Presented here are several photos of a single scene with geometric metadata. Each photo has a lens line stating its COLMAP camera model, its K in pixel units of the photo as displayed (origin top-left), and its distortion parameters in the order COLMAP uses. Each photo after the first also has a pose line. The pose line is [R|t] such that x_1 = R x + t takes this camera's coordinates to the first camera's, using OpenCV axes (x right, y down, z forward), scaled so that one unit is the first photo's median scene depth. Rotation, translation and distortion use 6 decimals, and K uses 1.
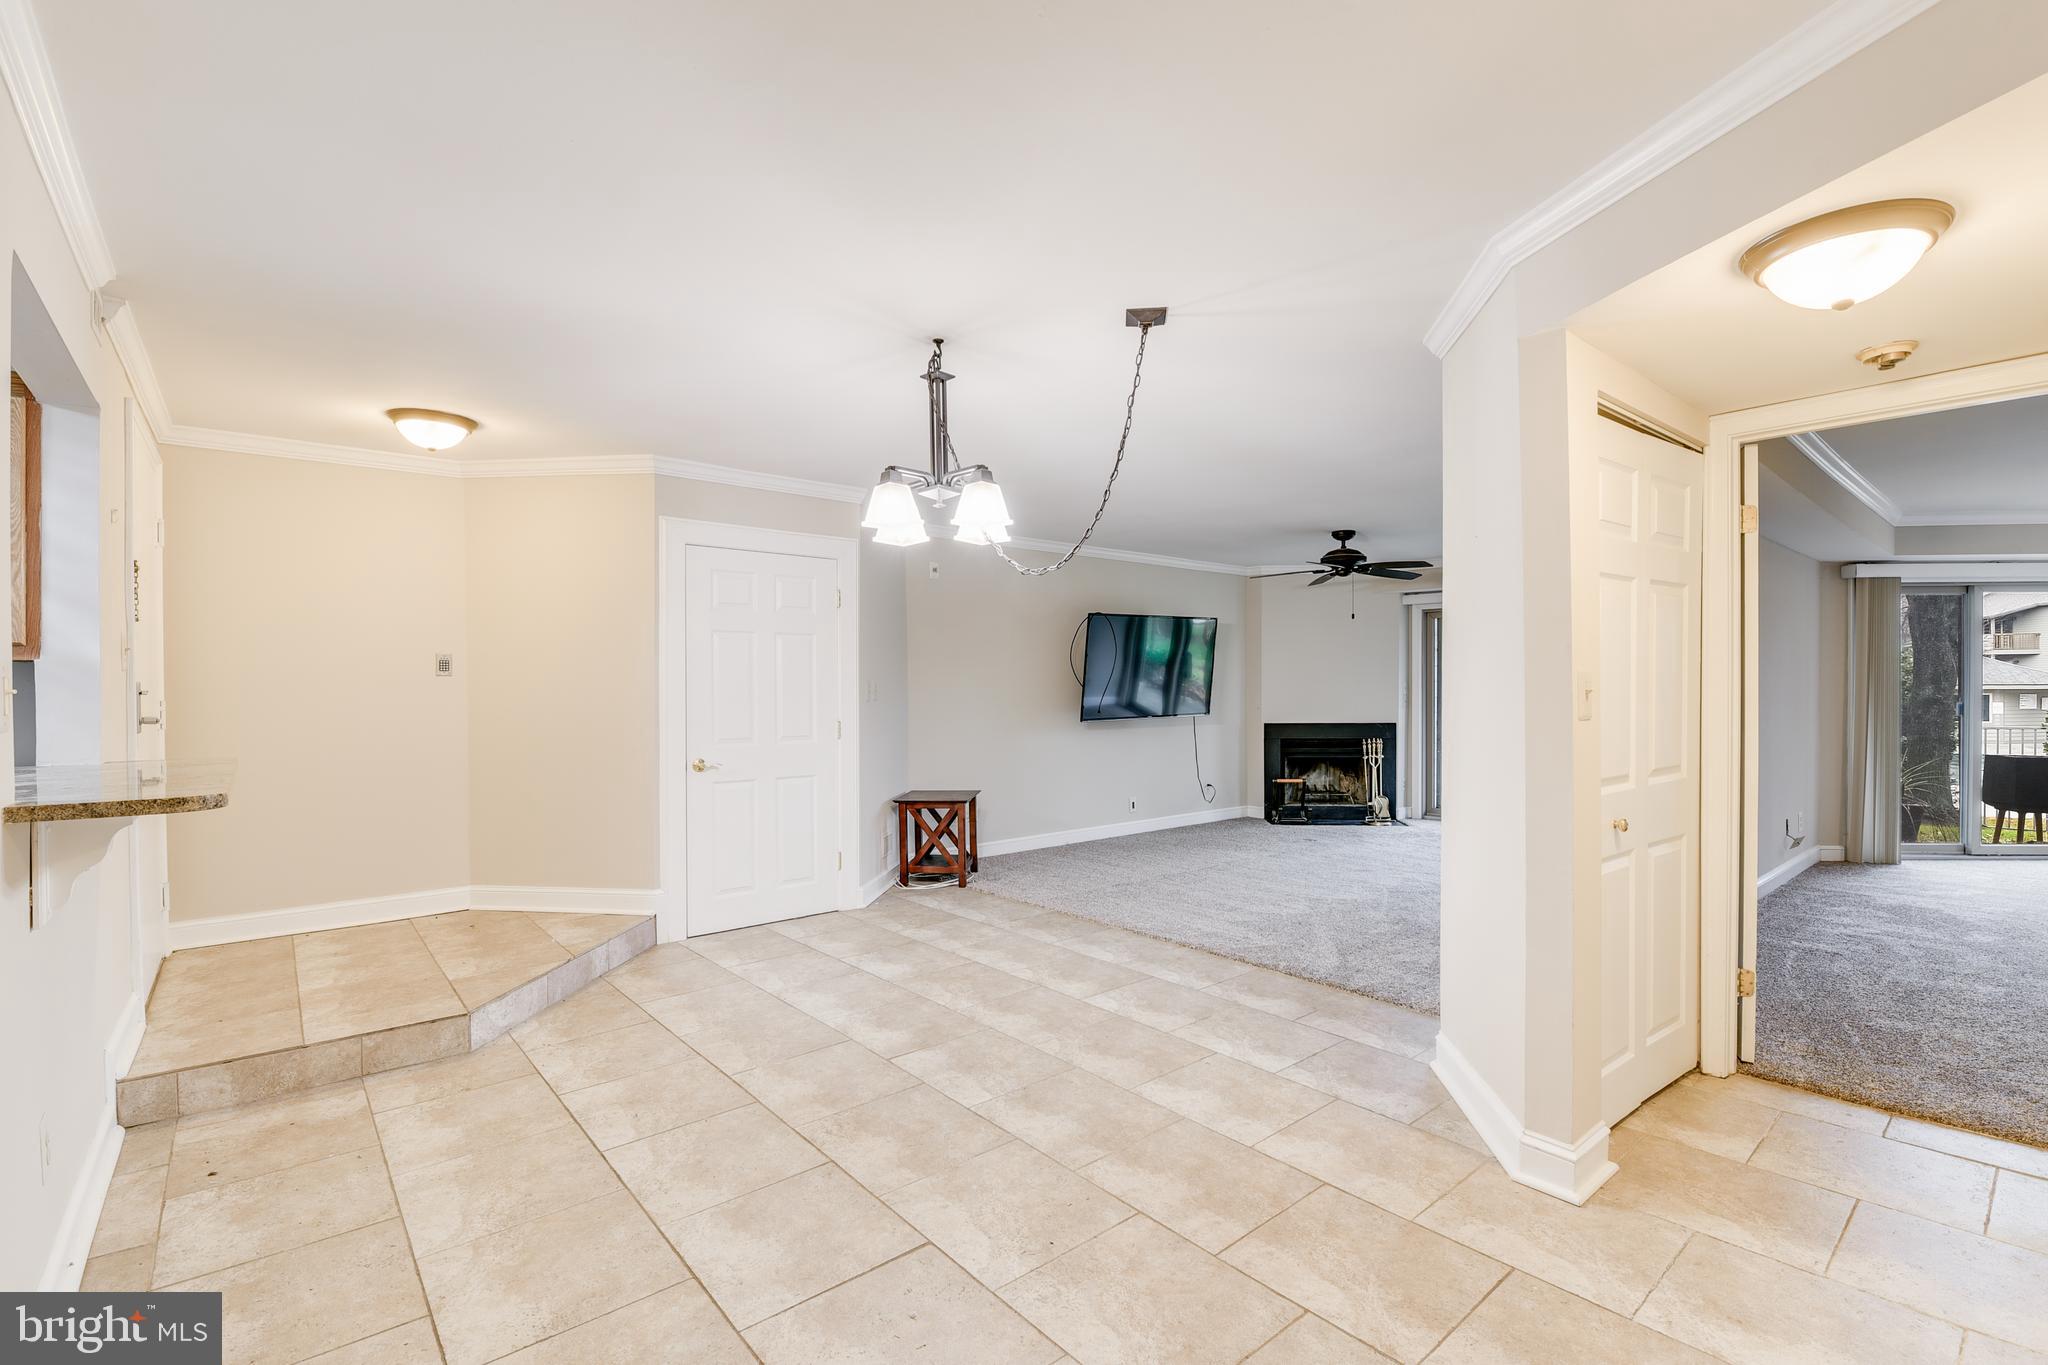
lens RADIAL K [[903.9, 0, 1021.9], [0, 903.9, 689.9], [0, 0, 1]] dist [-0.002093, -0.000527]
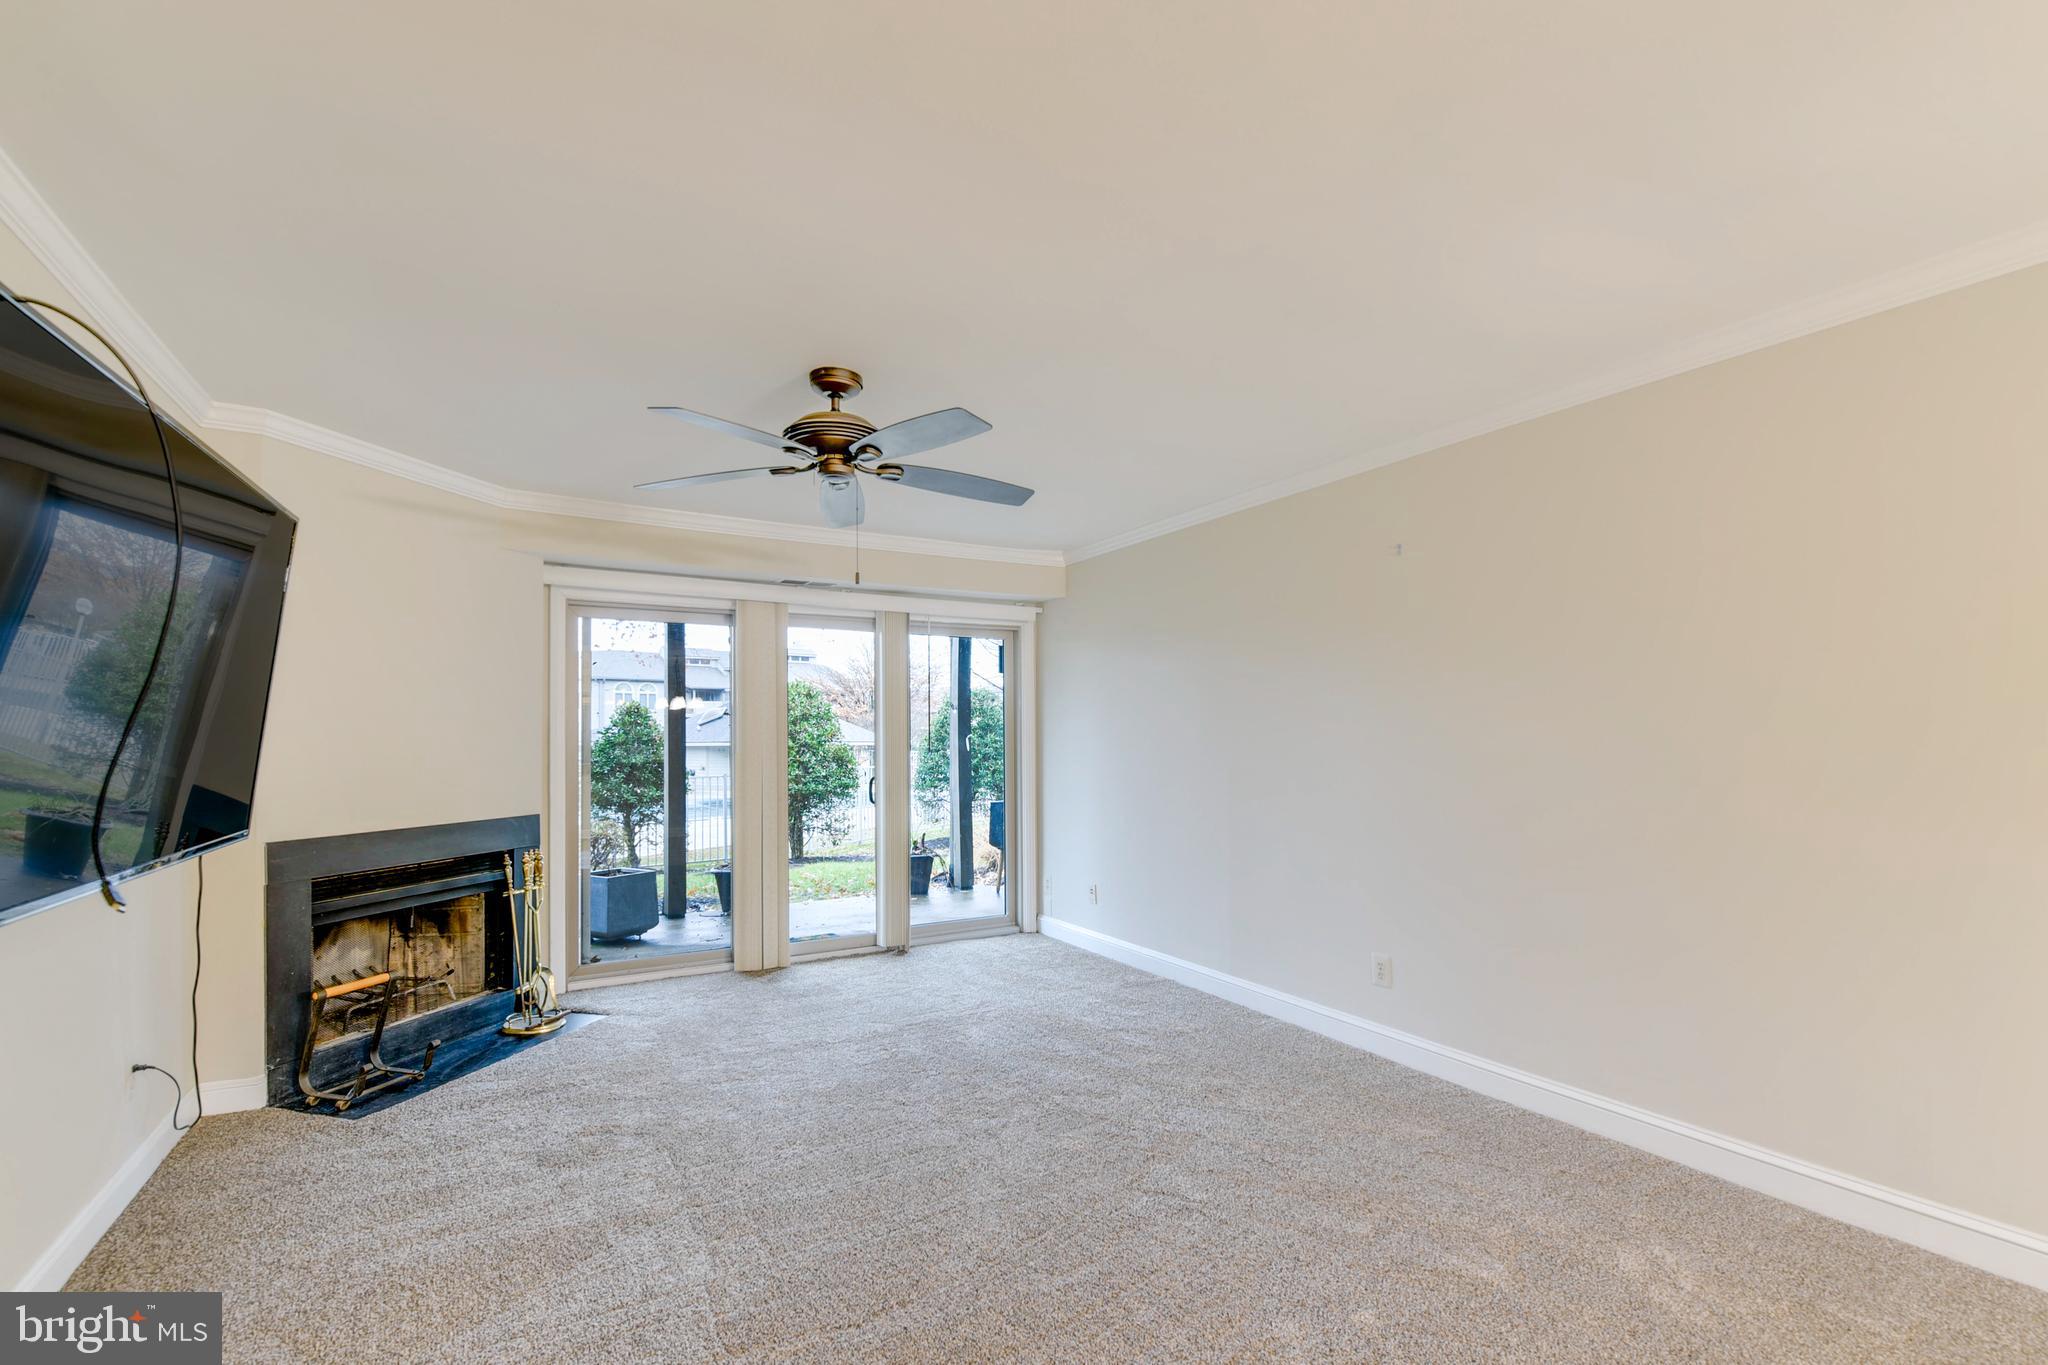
lens RADIAL K [[910.8, 0, 1022.3], [0, 910.8, 726.3], [0, 0, 1]] dist [-0.009091, -0.000295]
pose [[0.183021, 0.016537, 0.982970, -0.045071], [0.005930, 0.999822, -0.017925, -0.001791], [-0.983091, 0.009110, 0.182891, 0.832881]]
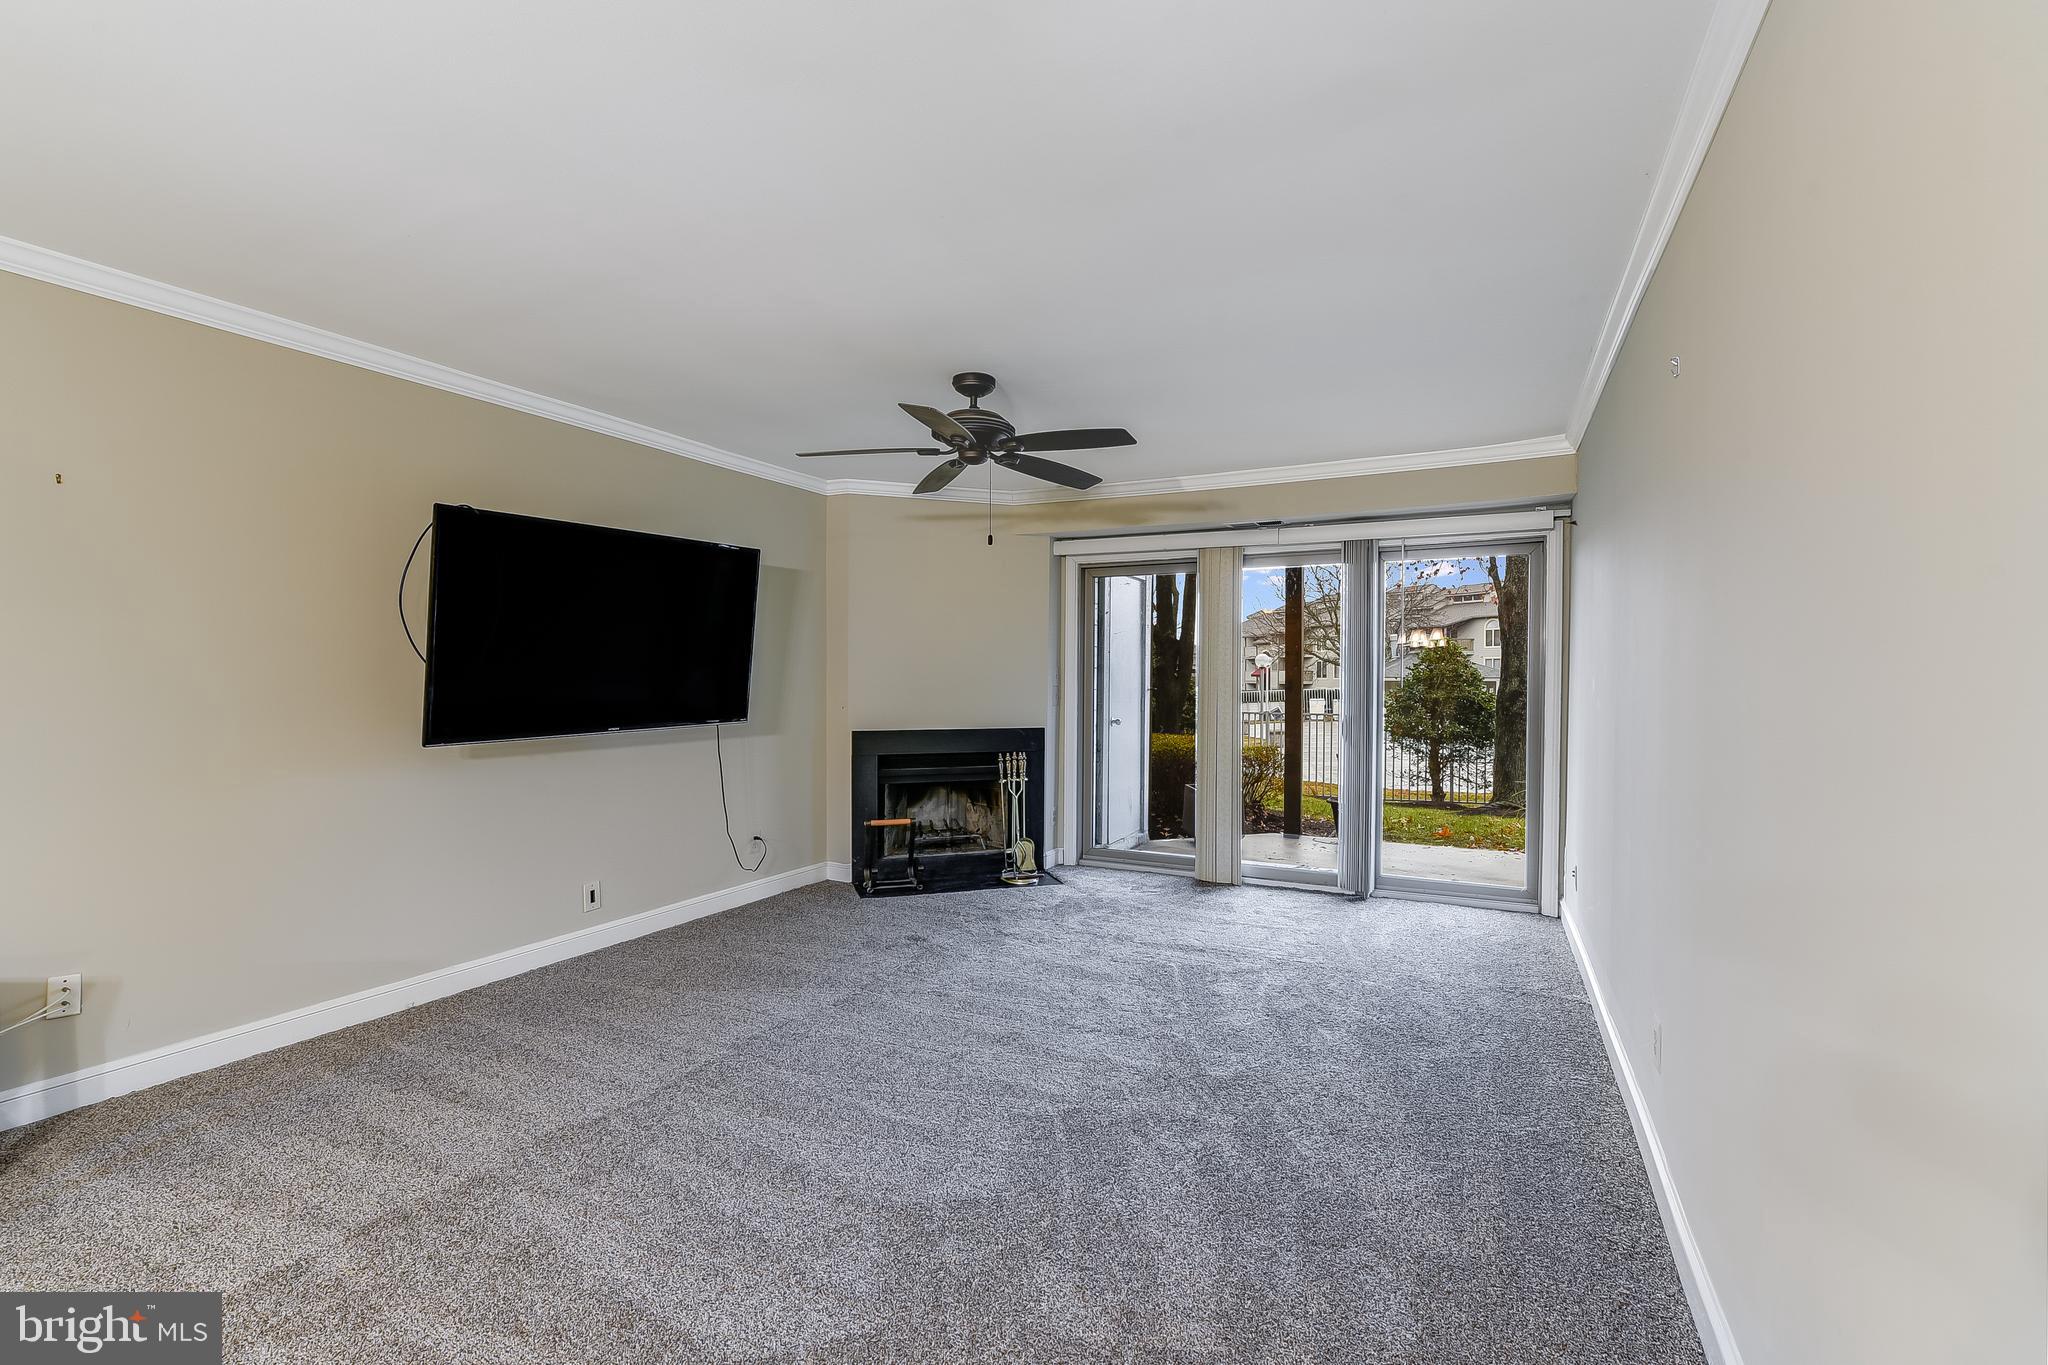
lens RADIAL K [[887.6, 0, 1016.5], [0, 887.6, 684.2], [0, 0, 1]] dist [-0.000335, -0.000276]
pose [[0.923184, 0.003011, 0.384346, 0.178924], [-0.005211, 0.999975, 0.004682, 0.001021], [-0.384322, -0.006326, 0.923177, 0.507703]]
